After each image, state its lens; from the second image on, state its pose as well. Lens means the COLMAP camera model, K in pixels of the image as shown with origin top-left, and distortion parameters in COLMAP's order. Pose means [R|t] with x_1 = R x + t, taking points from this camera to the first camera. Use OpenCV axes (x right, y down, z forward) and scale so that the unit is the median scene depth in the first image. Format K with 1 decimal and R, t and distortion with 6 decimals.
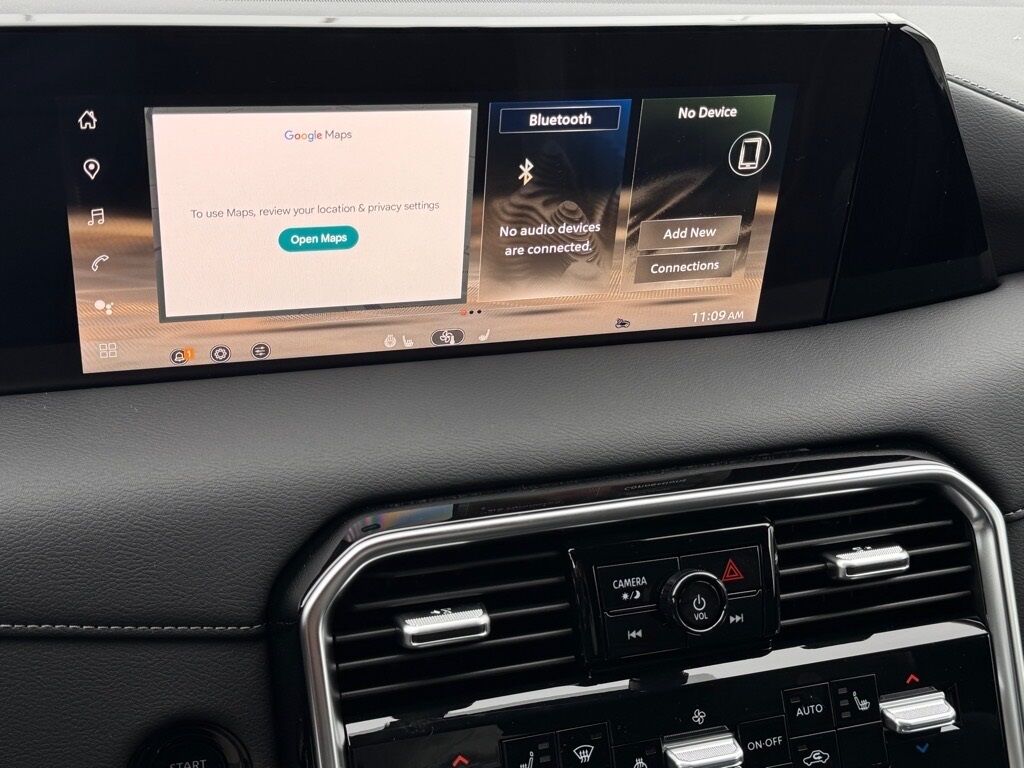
lens RADIAL K [[1314.8, 0, 520.1], [0, 1314.8, 387.8], [0, 0, 1]] dist [0.101115, 0.000000]
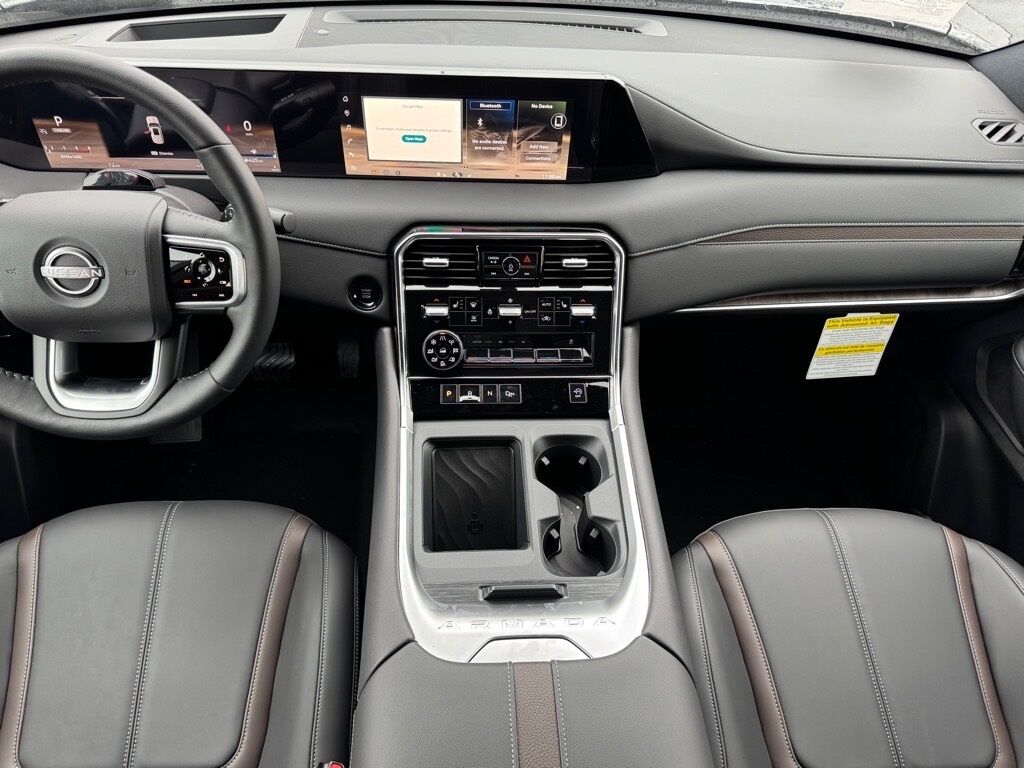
lens RADIAL K [[722.2, 0, 528.6], [0, 722.2, 414.4], [0, 0, 1]] dist [0.006954, -0.029366]
pose [[0.967204, 0.171969, -0.186933, 0.568260], [-0.108111, 0.944675, 0.309680, -0.053028], [0.229846, -0.279314, 0.932285, -0.783118]]
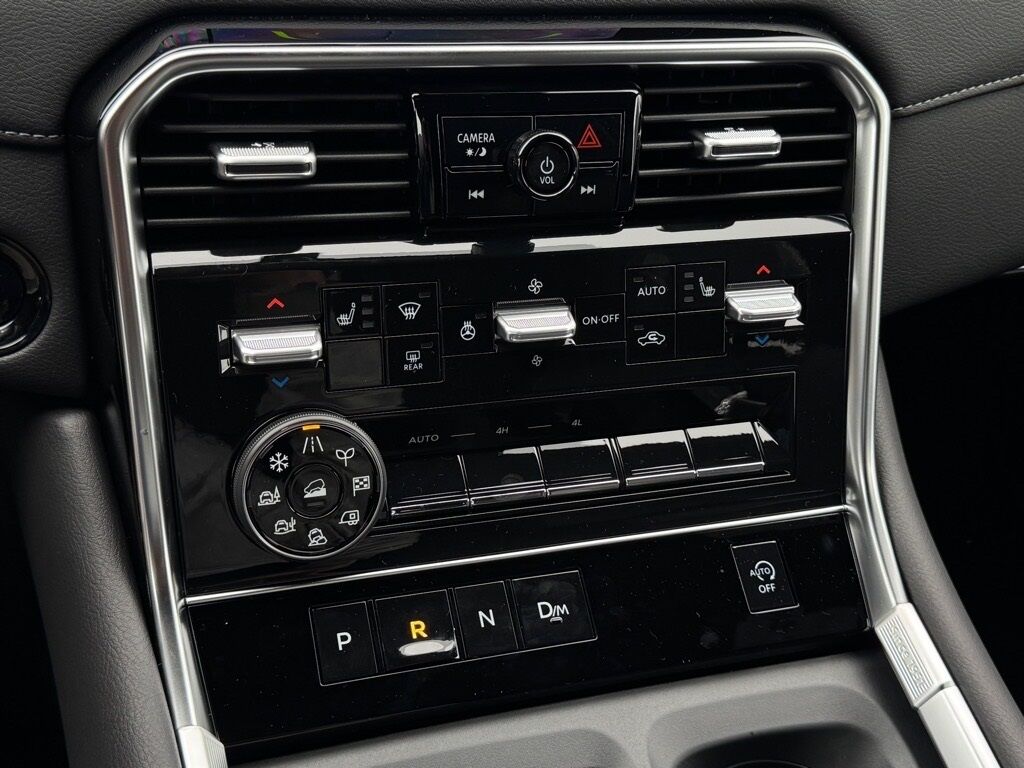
lens RADIAL K [[1314.8, 0, 513.7], [0, 1314.8, 390.0], [0, 0, 1]] dist [0.101115, 0.000000]
pose [[0.994693, 0.088416, 0.052620, 0.074877], [-0.099560, 0.956156, 0.275416, 0.058602], [-0.025962, -0.279193, 0.959884, 0.064580]]
